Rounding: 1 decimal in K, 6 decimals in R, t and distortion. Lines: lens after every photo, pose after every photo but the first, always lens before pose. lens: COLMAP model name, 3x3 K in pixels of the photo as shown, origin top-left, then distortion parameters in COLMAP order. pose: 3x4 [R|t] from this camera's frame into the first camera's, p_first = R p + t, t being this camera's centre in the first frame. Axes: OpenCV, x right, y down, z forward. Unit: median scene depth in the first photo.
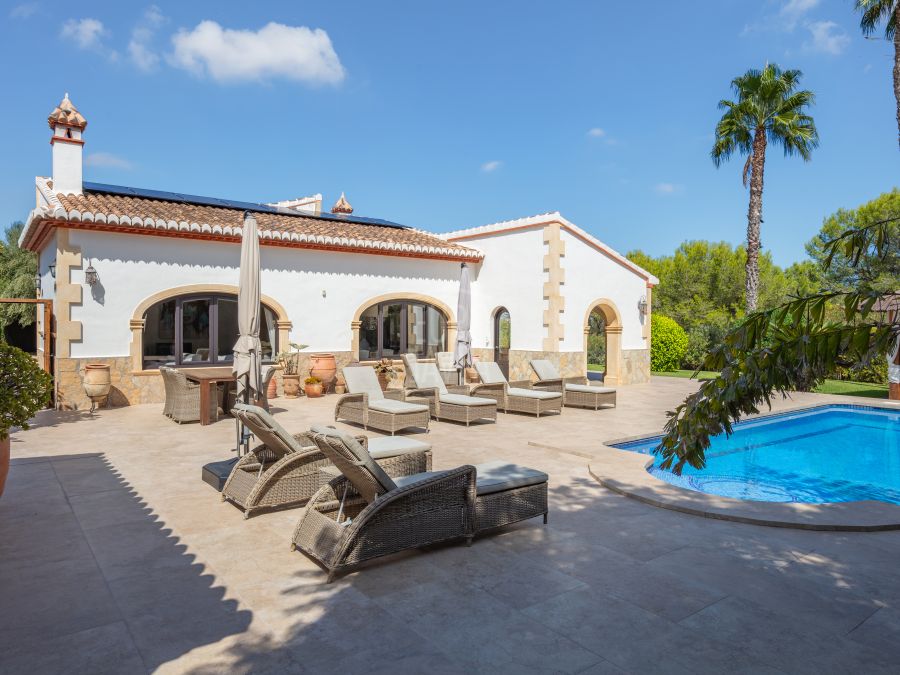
lens RADIAL K [[615.6, 0, 418.3], [0, 615.6, 337.8], [0, 0, 1]] dist [0.002491, 0.001069]
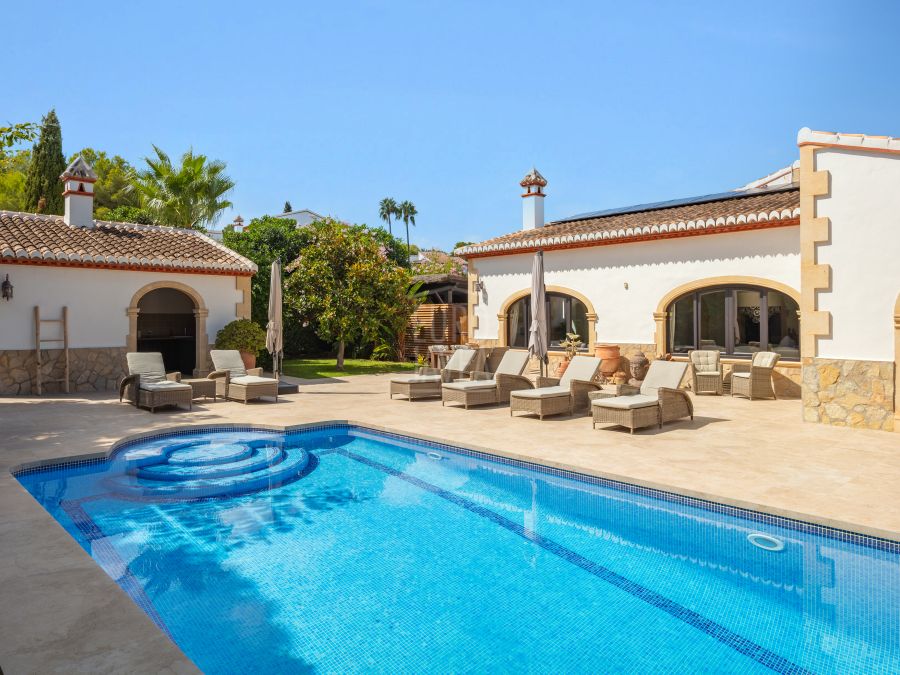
lens RADIAL K [[570.7, 0, 407.7], [0, 570.7, 314.1], [0, 0, 1]] dist [-0.001226, -0.001380]
pose [[0.139261, -0.011236, -0.990192, 0.692175], [-0.014398, 0.999807, -0.013370, -0.006867], [0.990151, 0.016119, 0.139072, 0.476589]]
